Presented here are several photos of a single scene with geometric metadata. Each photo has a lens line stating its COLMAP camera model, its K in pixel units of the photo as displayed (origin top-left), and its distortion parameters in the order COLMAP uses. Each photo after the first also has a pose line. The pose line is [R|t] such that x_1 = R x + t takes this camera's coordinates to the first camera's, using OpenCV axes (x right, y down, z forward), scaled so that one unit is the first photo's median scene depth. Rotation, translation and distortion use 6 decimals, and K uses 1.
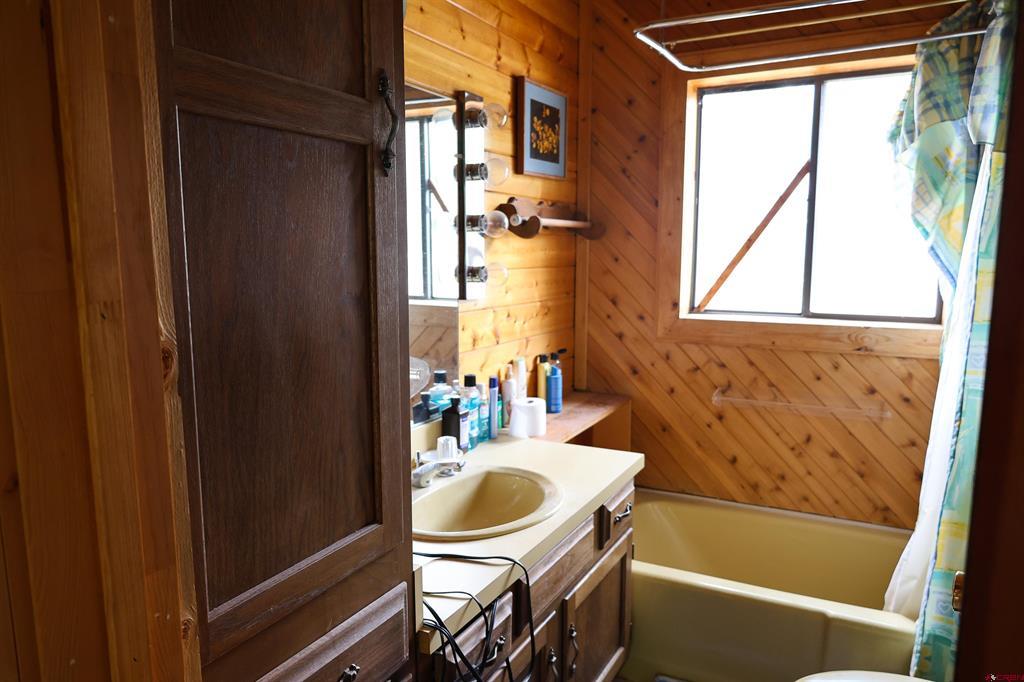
lens RADIAL K [[708.8, 0, 511.4], [0, 708.8, 343.7], [0, 0, 1]] dist [-0.002789, -0.002811]
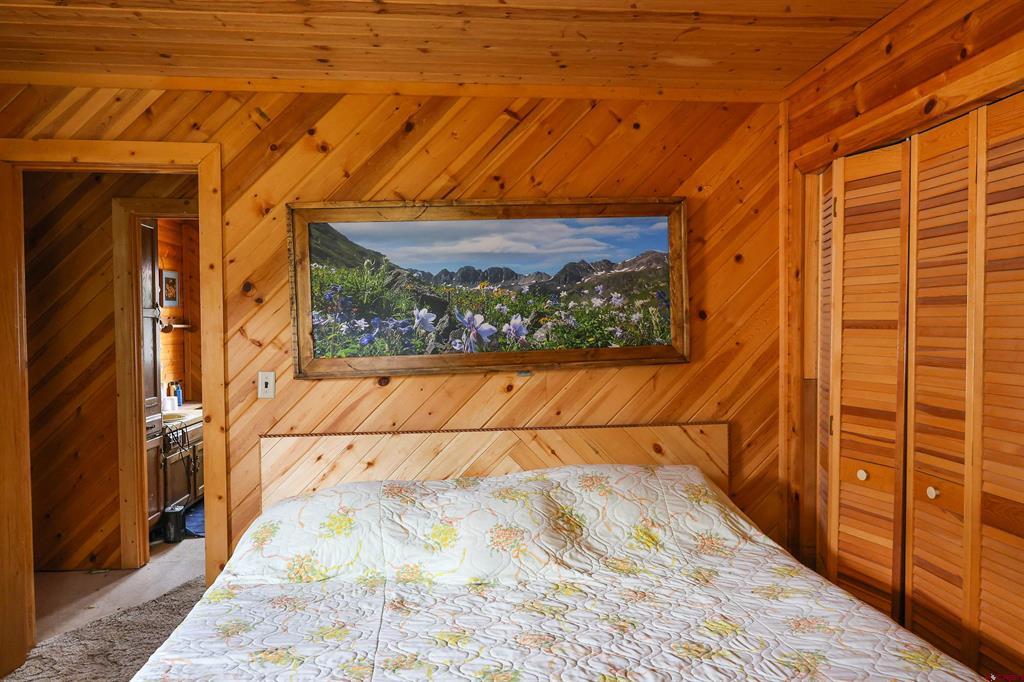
lens RADIAL K [[708.8, 0, 512.2], [0, 708.8, 341.9], [0, 0, 1]] dist [-0.002789, -0.002811]
pose [[0.838430, -0.018807, 0.544685, -0.281707], [0.082668, 0.992229, -0.092991, 0.192425], [-0.538704, 0.122994, 0.833469, -1.547437]]
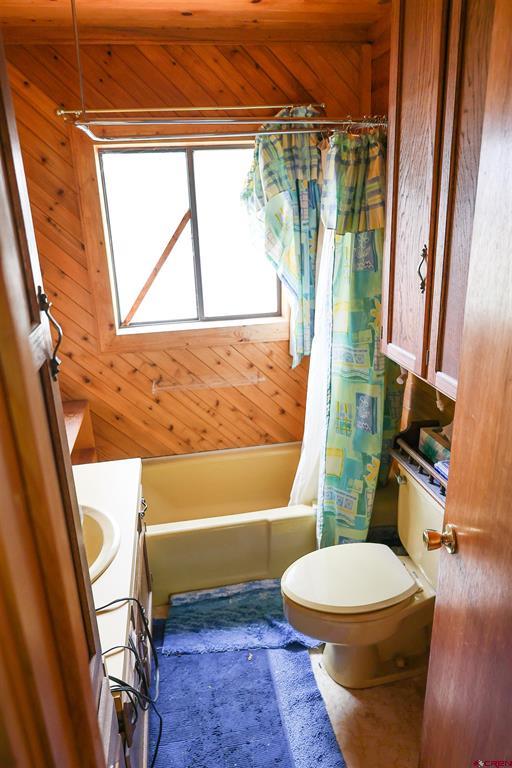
lens RADIAL K [[531.6, 0, 255.9], [0, 531.6, 383.9], [0, 0, 1]] dist [-0.002789, -0.002811]
pose [[0.790884, -0.227420, 0.568140, -0.143079], [0.123828, 0.968651, 0.215364, -0.135084], [-0.599308, -0.099976, 0.794251, 0.063808]]
